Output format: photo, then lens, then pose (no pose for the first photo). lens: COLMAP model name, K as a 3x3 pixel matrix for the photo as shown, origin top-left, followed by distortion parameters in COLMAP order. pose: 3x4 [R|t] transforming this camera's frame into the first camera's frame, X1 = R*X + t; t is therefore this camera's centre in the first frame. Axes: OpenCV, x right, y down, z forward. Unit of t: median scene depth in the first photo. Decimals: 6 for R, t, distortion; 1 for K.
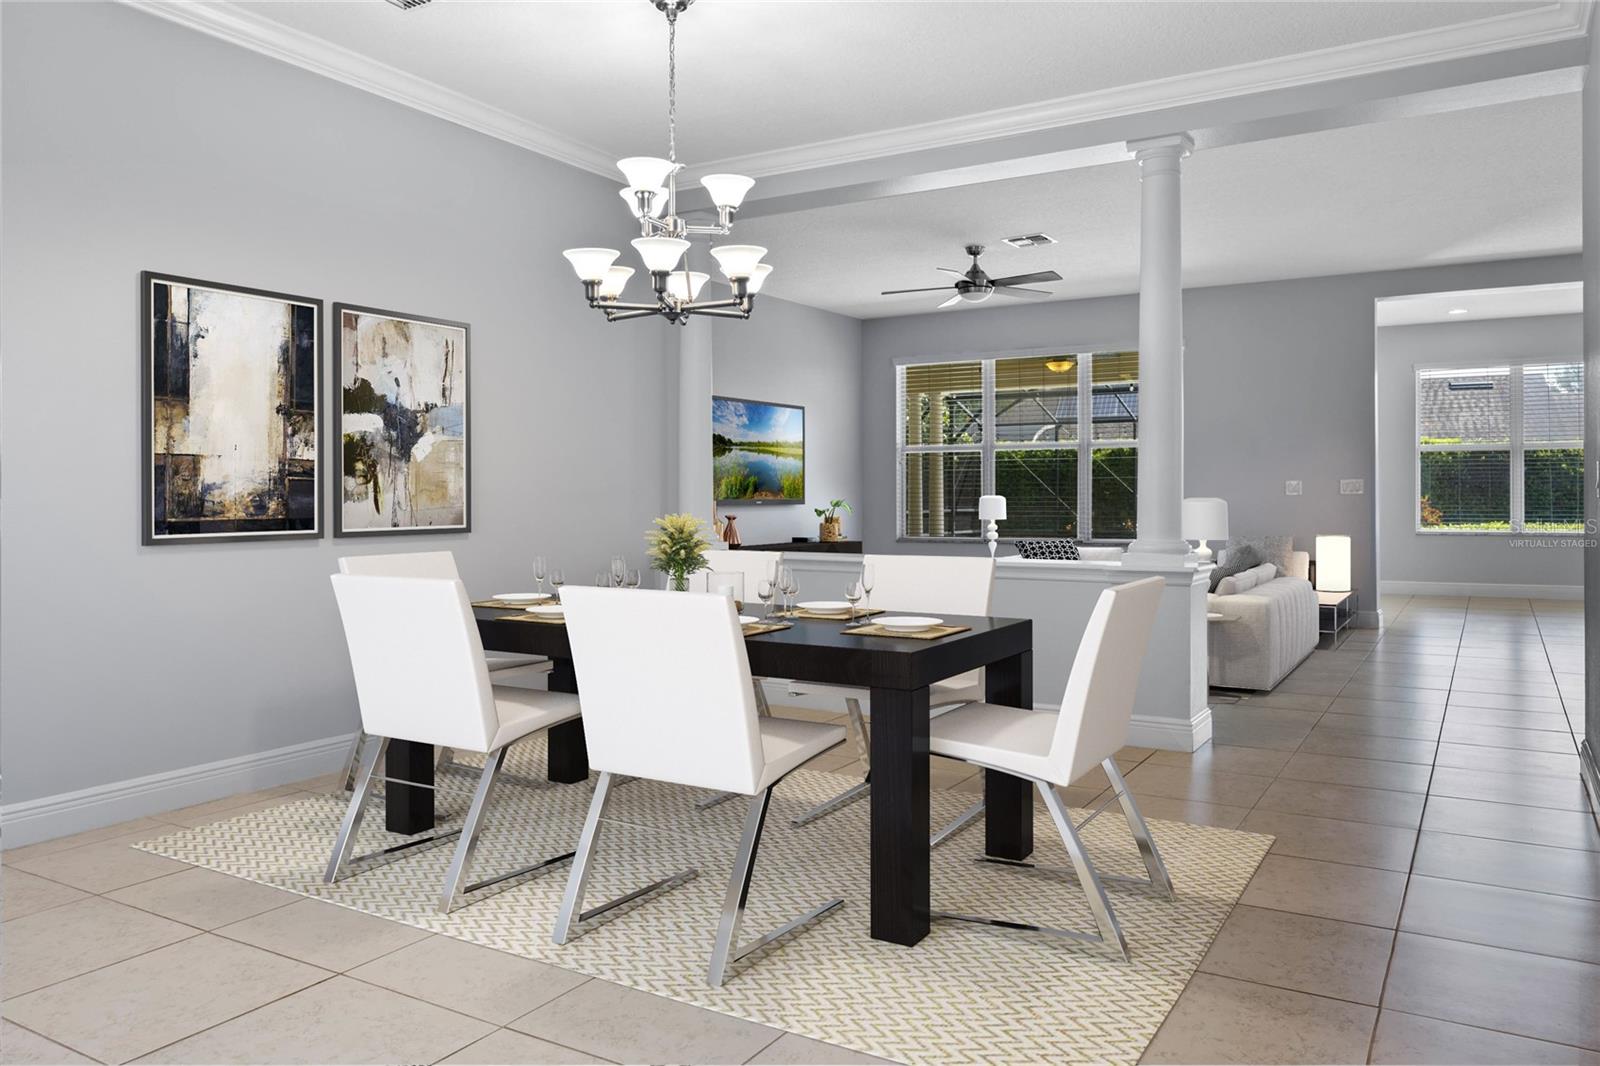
lens RADIAL K [[1152.6, 0, 800.0], [0, 1152.6, 533.0], [0, 0, 1]] dist [-0.001515, 0.000019]
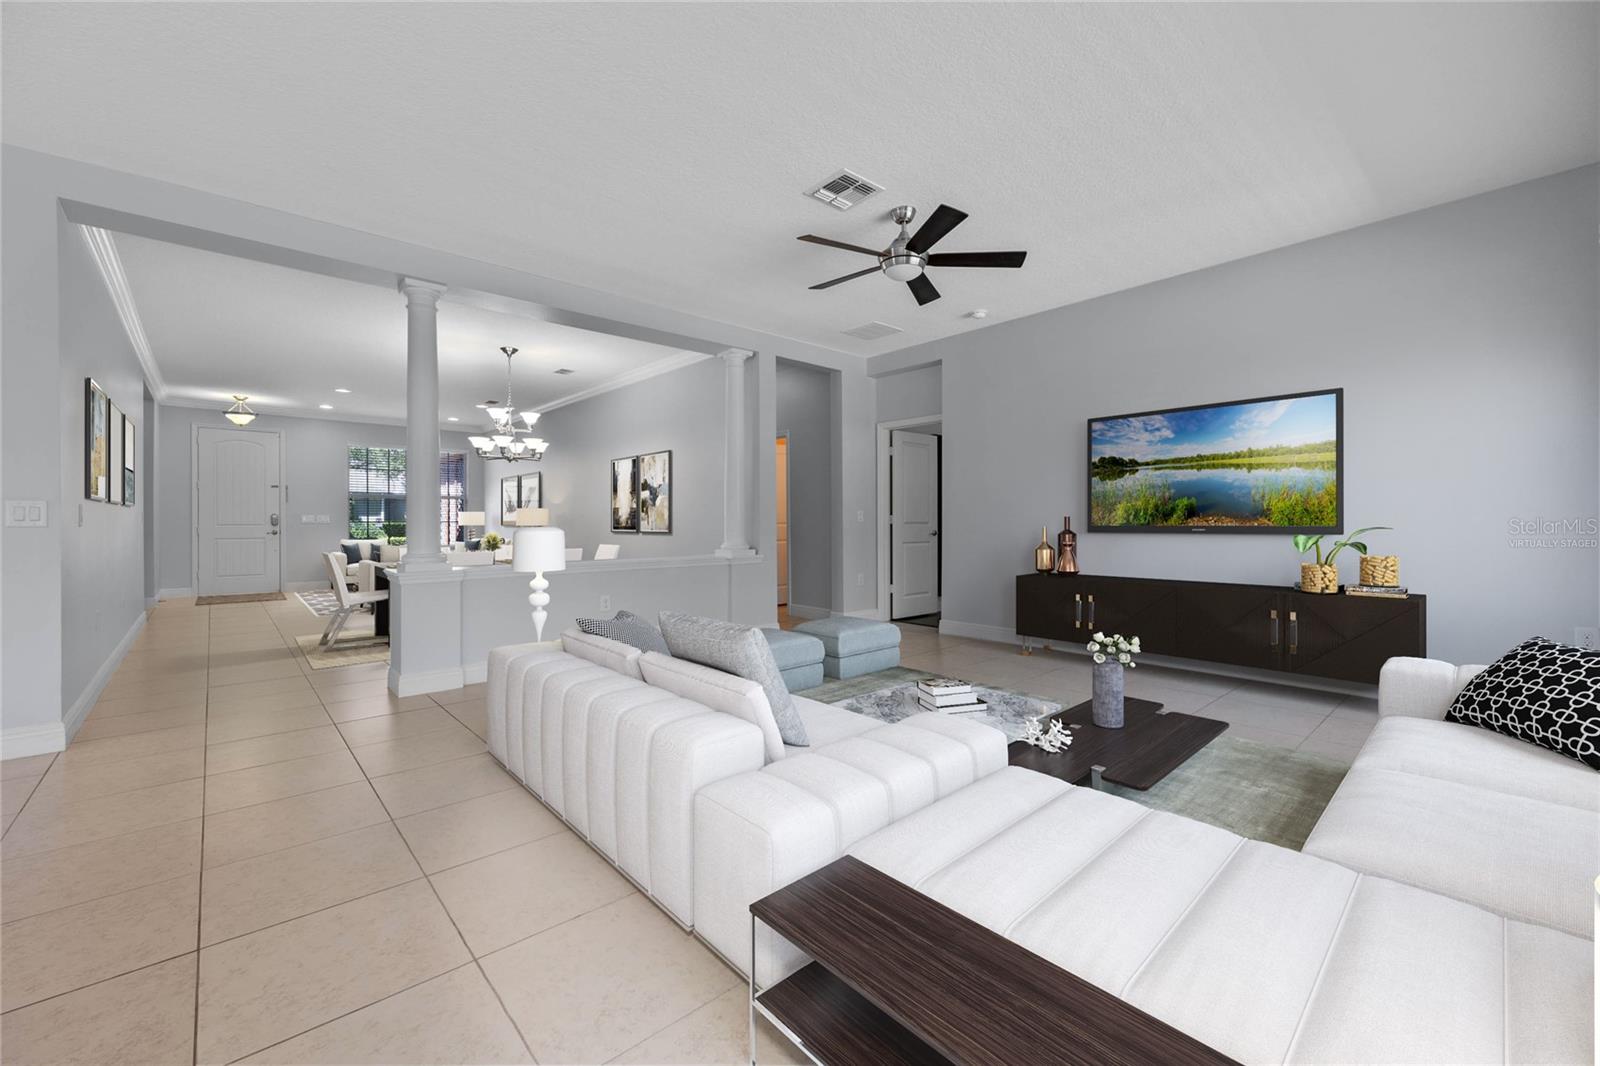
lens RADIAL K [[624.8, 0, 800.0], [0, 624.8, 533.0], [0, 0, 1]] dist [-0.000252, -0.000019]
pose [[-0.301867, 0.014746, -0.953236, 0.506235], [-0.037656, 0.998916, 0.027377, -0.027540], [0.952606, 0.044160, -0.300985, 0.927872]]
